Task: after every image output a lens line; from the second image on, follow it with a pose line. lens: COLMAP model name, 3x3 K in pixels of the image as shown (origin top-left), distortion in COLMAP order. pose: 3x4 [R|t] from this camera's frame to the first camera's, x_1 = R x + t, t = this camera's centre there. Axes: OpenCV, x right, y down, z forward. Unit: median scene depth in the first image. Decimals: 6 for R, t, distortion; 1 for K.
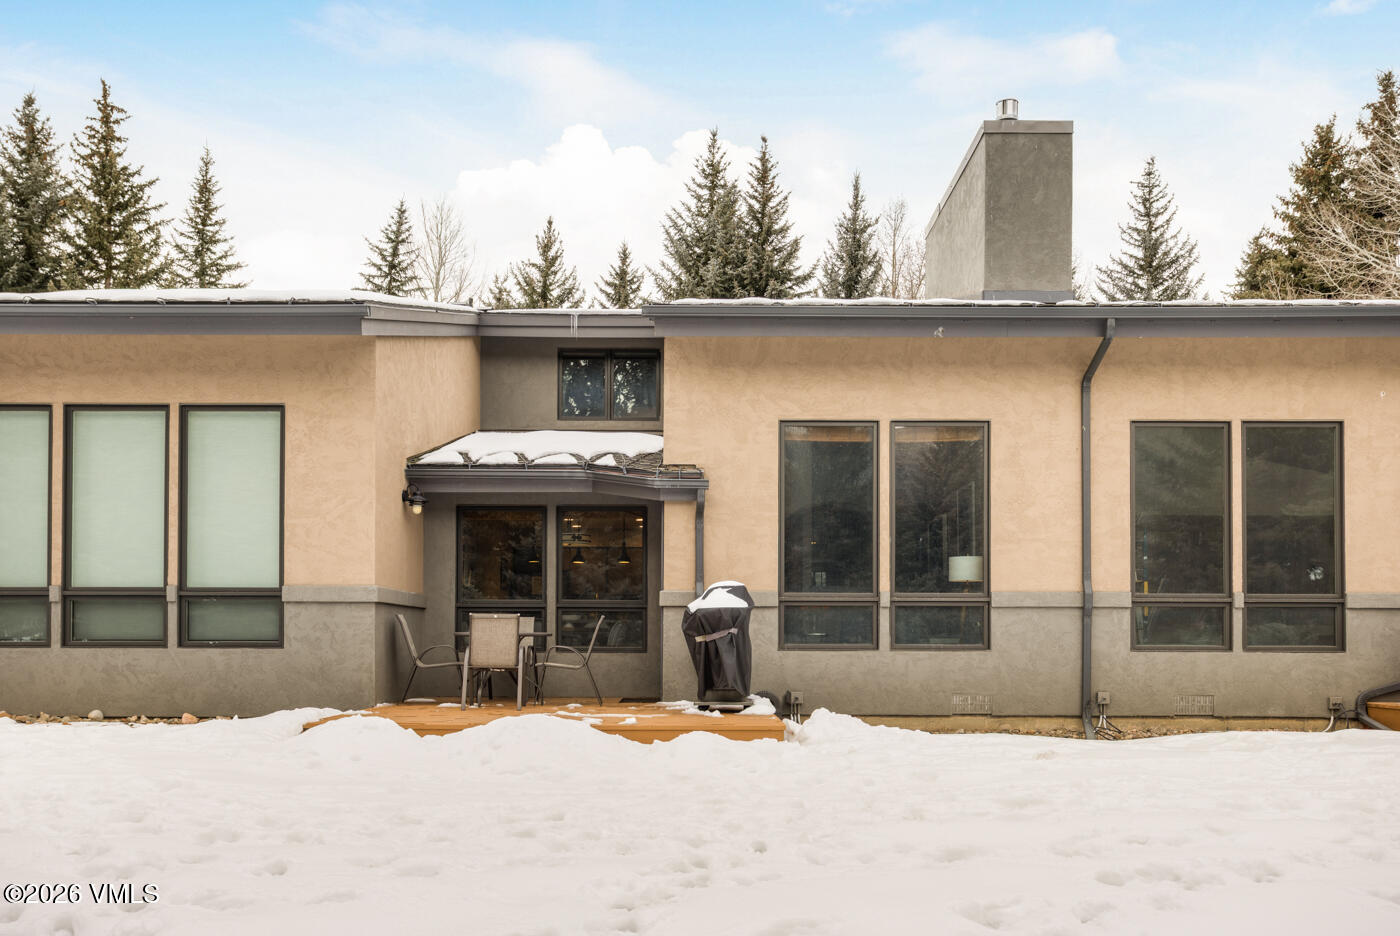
lens RADIAL K [[1257.3, 0, 697.4], [0, 1257.3, 473.7], [0, 0, 1]] dist [-0.005076, 0.044726]
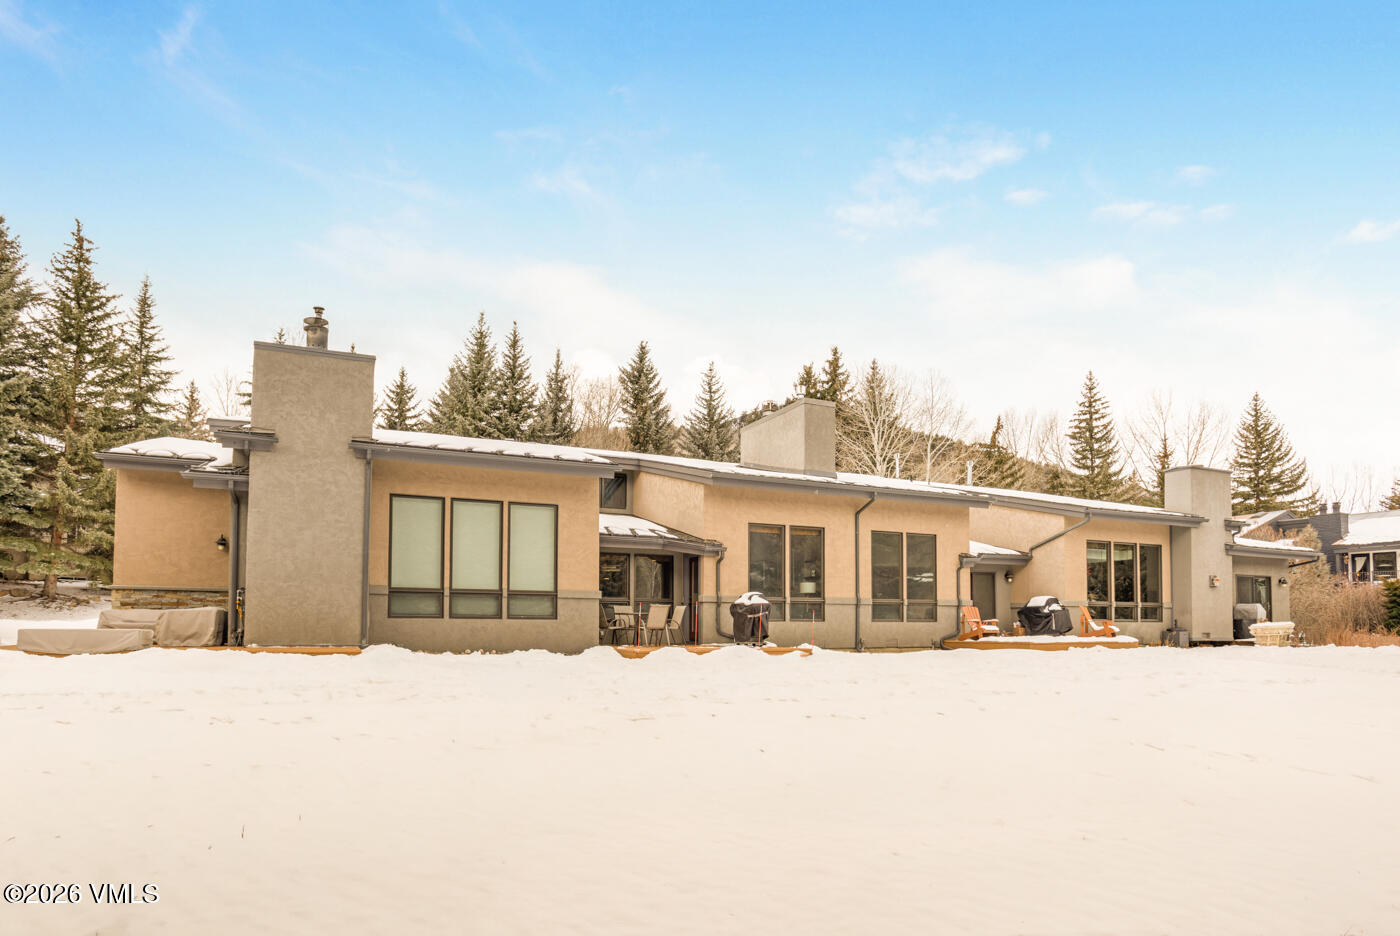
lens RADIAL K [[787.9, 0, 700.4], [0, 787.9, 460.0], [0, 0, 1]] dist [-0.015902, 0.000416]
pose [[0.908177, 0.086115, 0.409633, -0.637994], [-0.057641, 0.995015, -0.081384, -0.034610], [-0.414599, 0.050300, 0.908613, -0.315248]]
